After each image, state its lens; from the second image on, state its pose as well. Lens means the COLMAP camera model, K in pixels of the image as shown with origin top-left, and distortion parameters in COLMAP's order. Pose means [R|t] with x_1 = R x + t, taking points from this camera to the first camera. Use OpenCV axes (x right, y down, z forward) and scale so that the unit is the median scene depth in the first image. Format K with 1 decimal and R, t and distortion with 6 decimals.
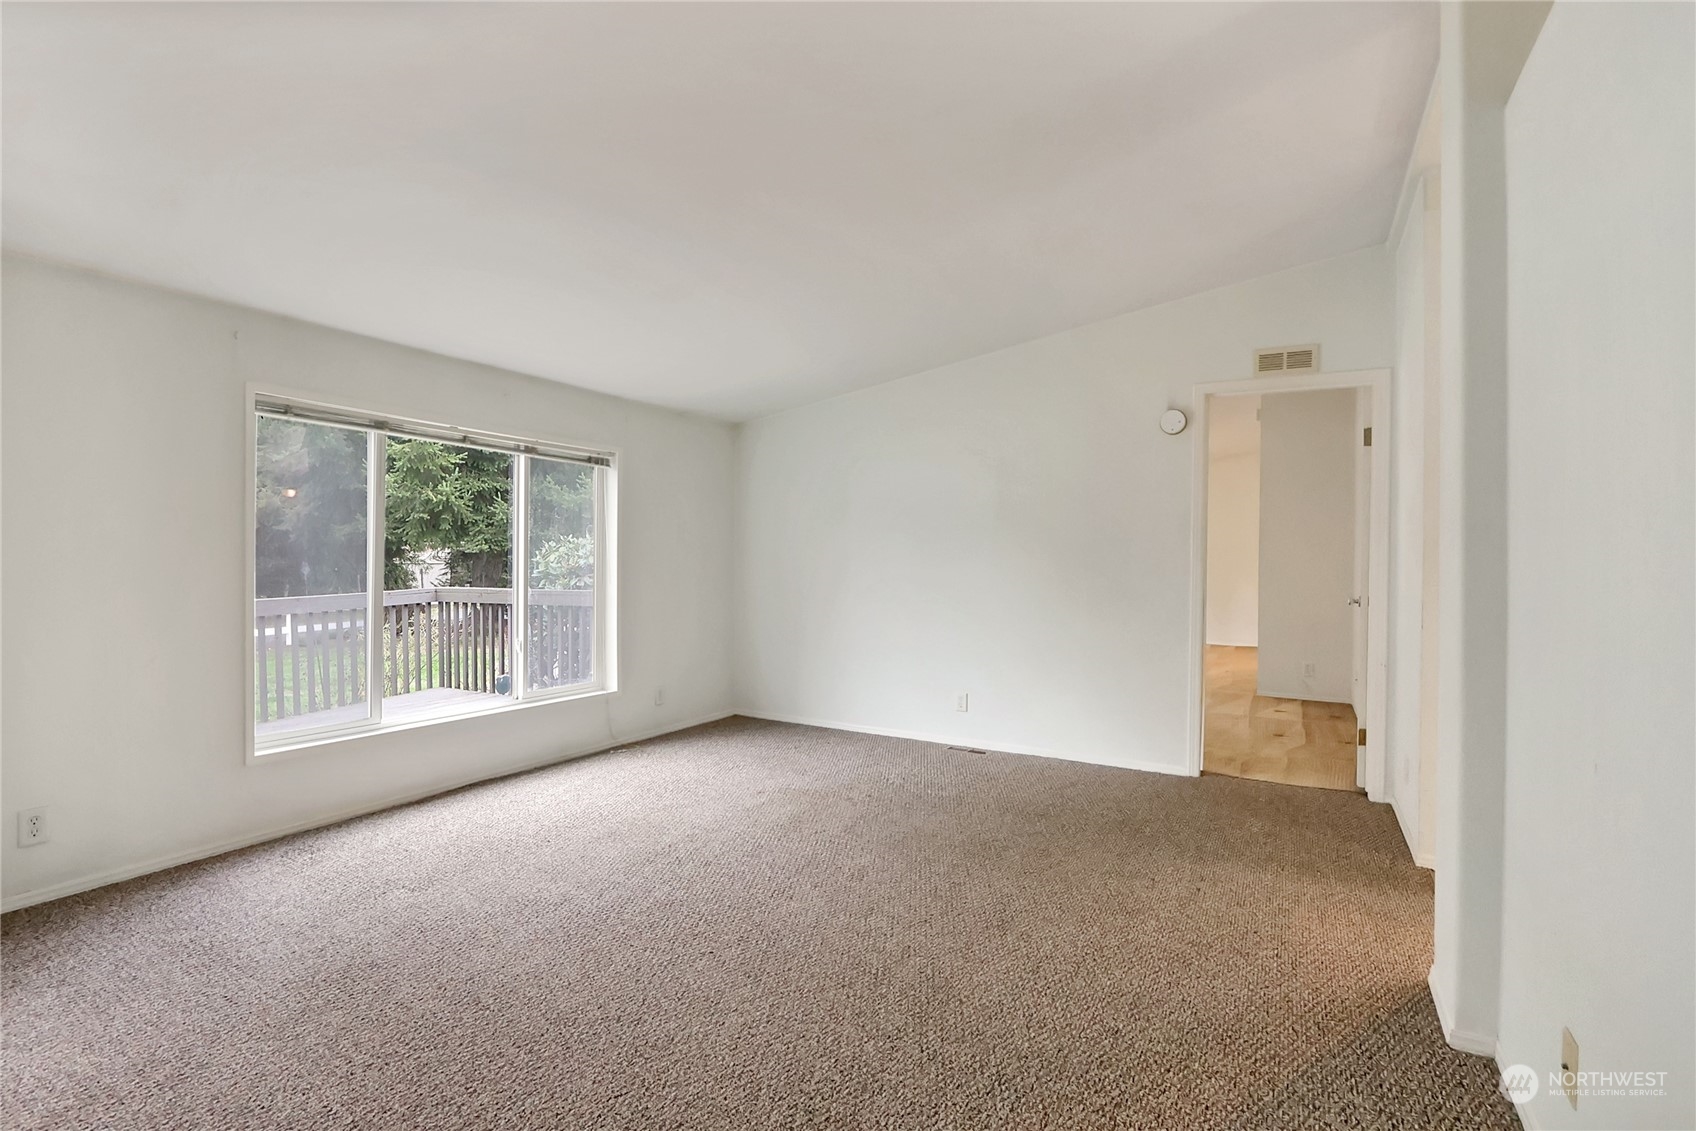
lens RADIAL K [[785.5, 0, 848.0], [0, 785.5, 565.5], [0, 0, 1]] dist [-0.001106, -0.000247]
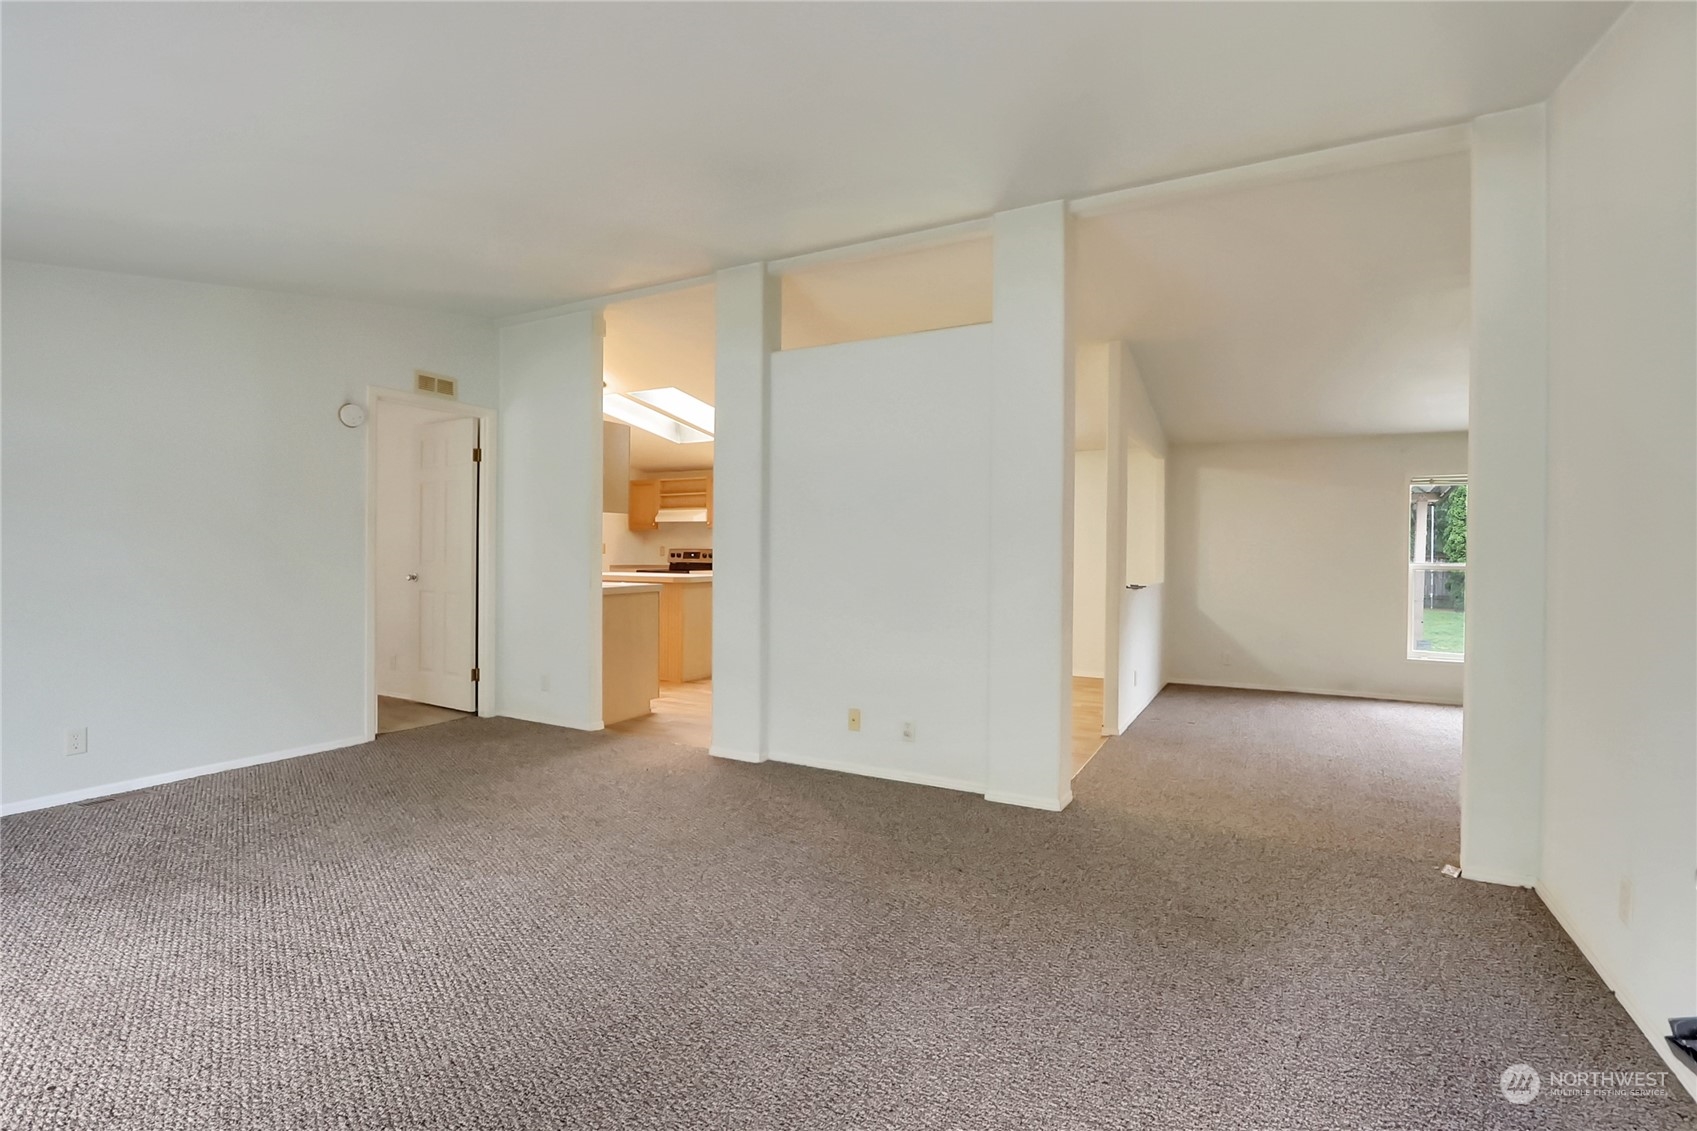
lens RADIAL K [[782.2, 0, 847.9], [0, 782.2, 562.5], [0, 0, 1]] dist [-0.016983, 0.002436]
pose [[-0.011330, -0.024857, 0.999627, -0.783051], [0.002597, 0.999687, 0.024888, -0.009608], [-0.999932, 0.002878, -0.011262, 0.409387]]
